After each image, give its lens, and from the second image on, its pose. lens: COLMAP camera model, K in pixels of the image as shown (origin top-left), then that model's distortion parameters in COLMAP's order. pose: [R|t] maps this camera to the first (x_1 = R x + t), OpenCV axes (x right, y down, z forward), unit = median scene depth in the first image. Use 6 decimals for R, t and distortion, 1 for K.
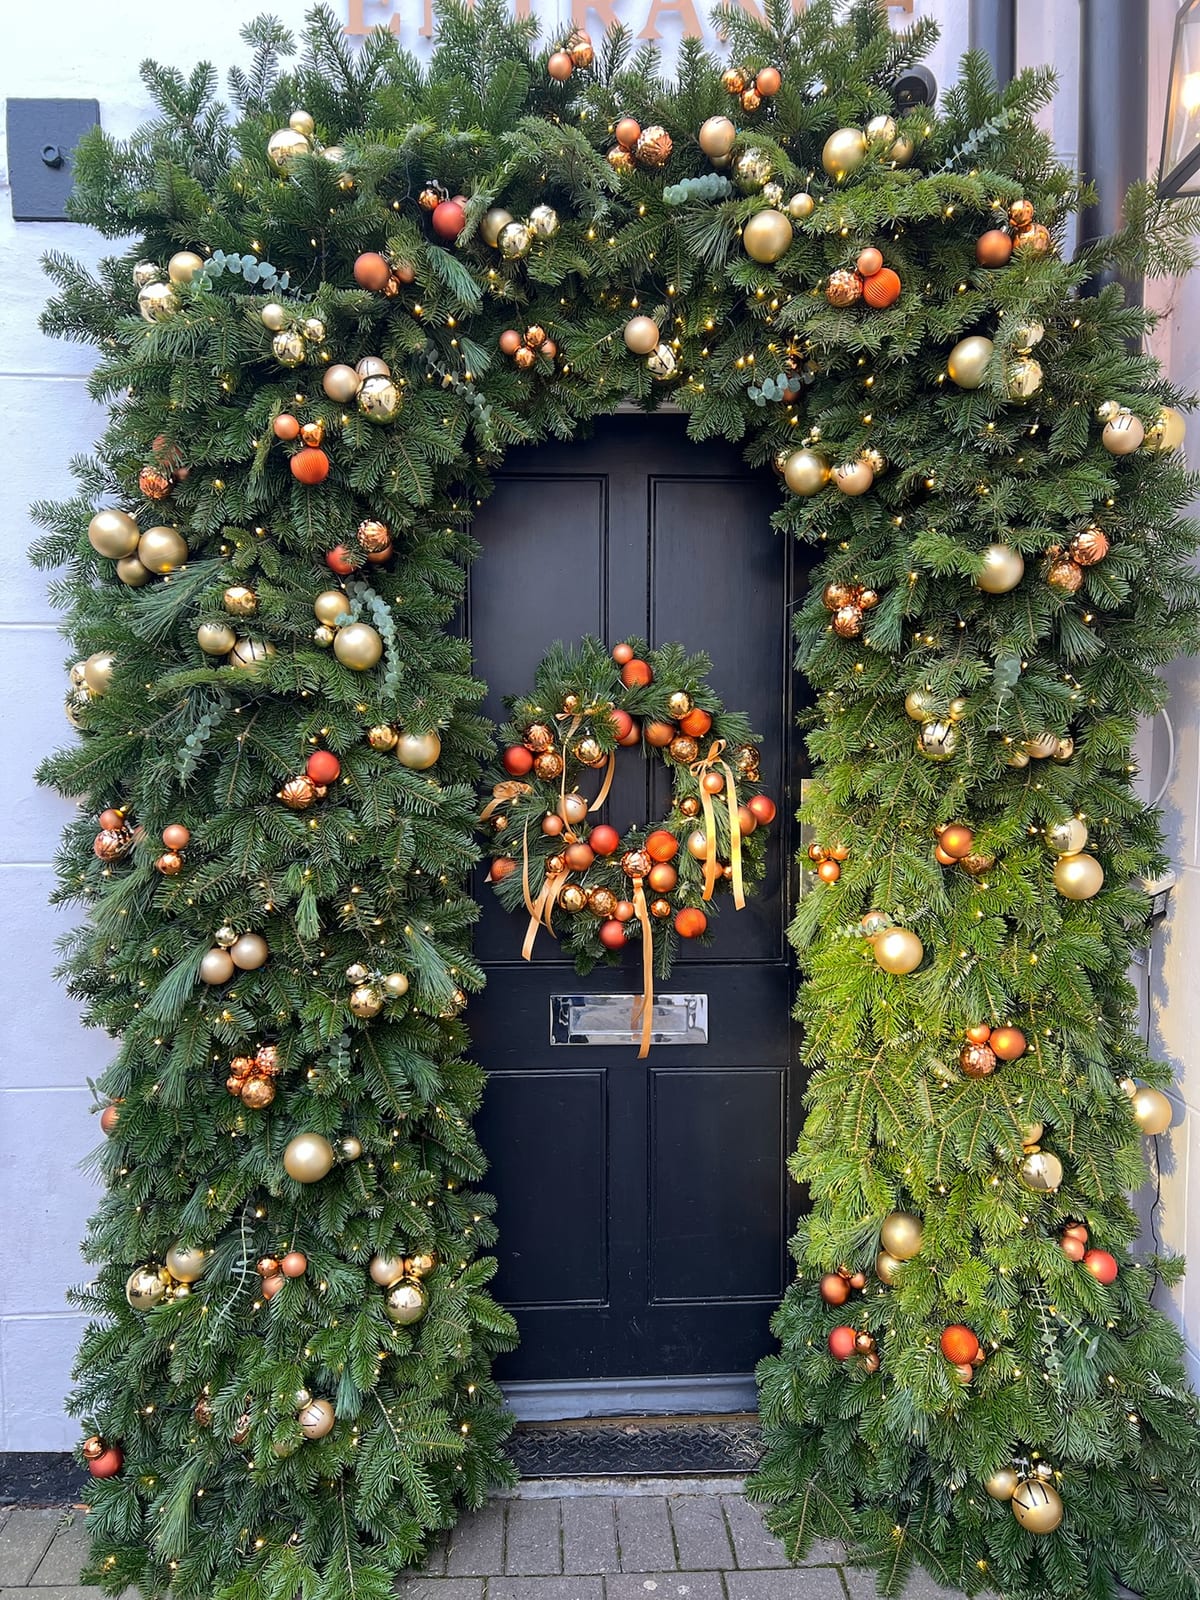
lens RADIAL K [[1164.5, 0, 603.2], [0, 1164.5, 797.4], [0, 0, 1]] dist [0.032122, -0.036574]
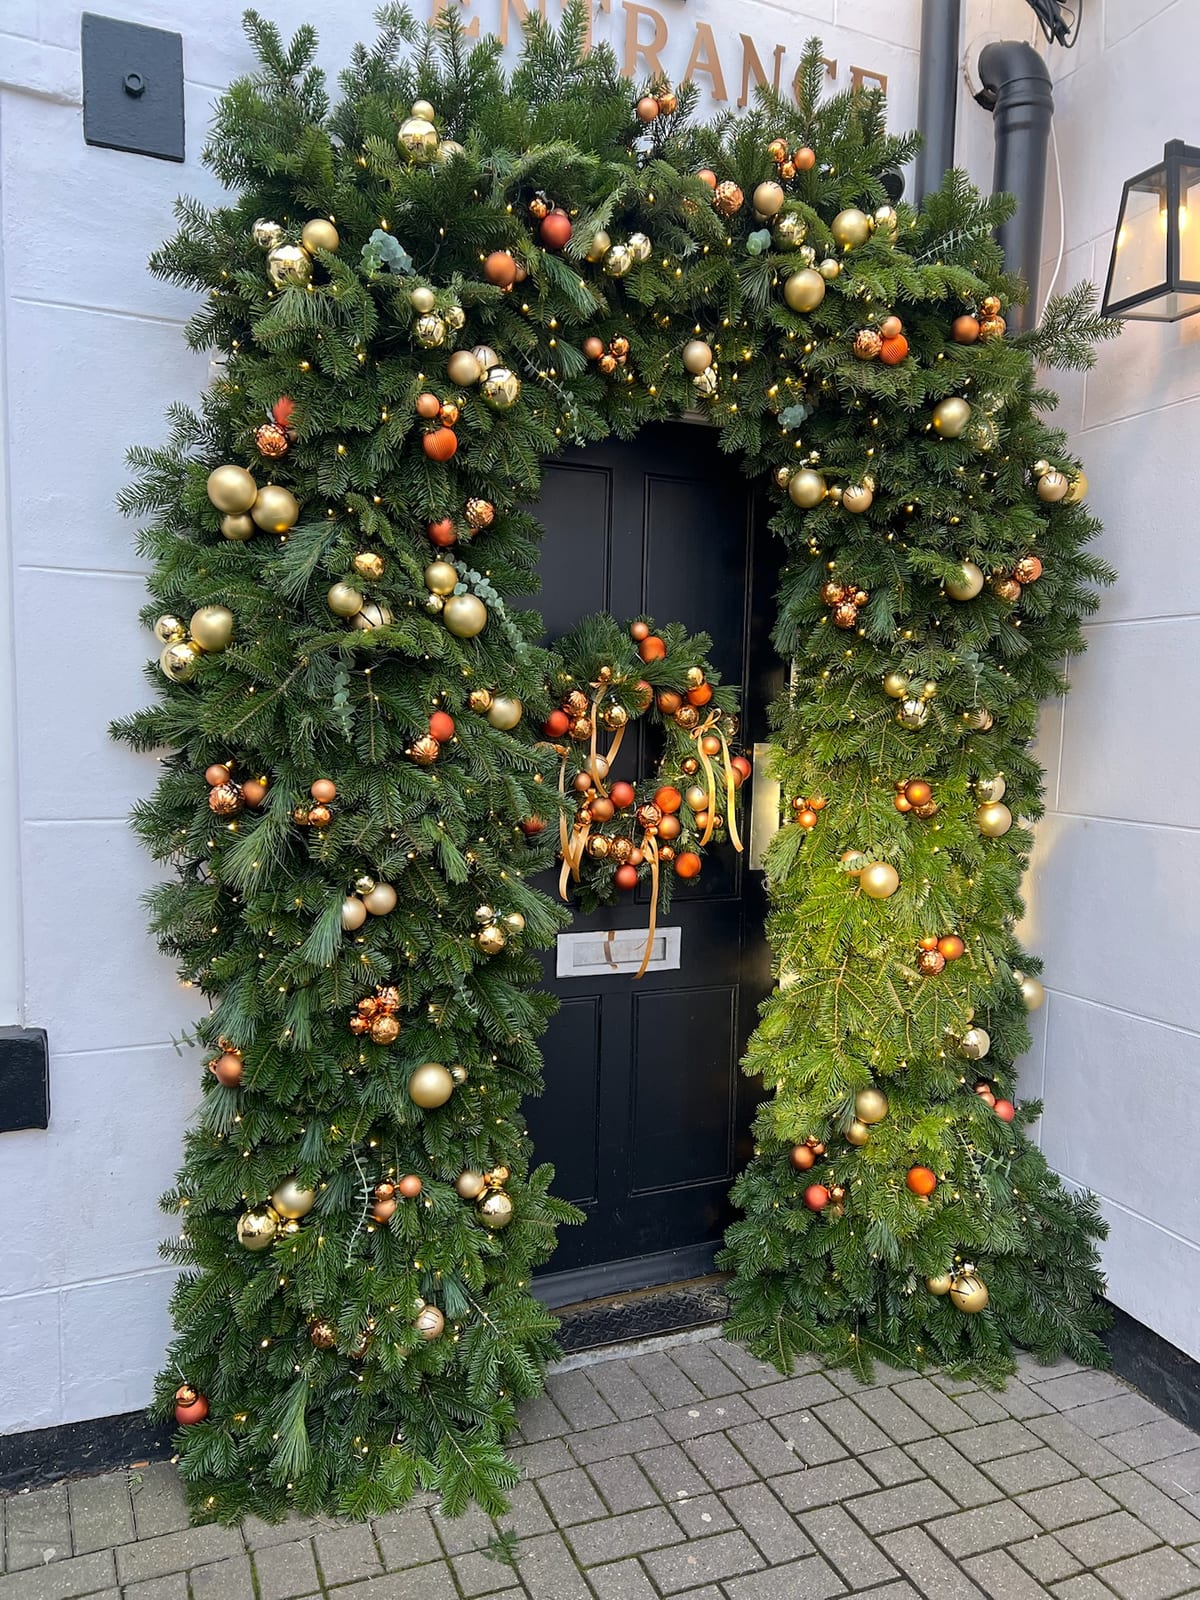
lens RADIAL K [[1164.5, 0, 595.3], [0, 1164.5, 804.8], [0, 0, 1]] dist [0.032122, -0.036574]
pose [[0.929429, -0.007356, 0.368927, -0.497921], [-0.005990, 0.999369, 0.035017, 0.007914], [-0.368951, -0.034755, 0.928799, -0.054779]]
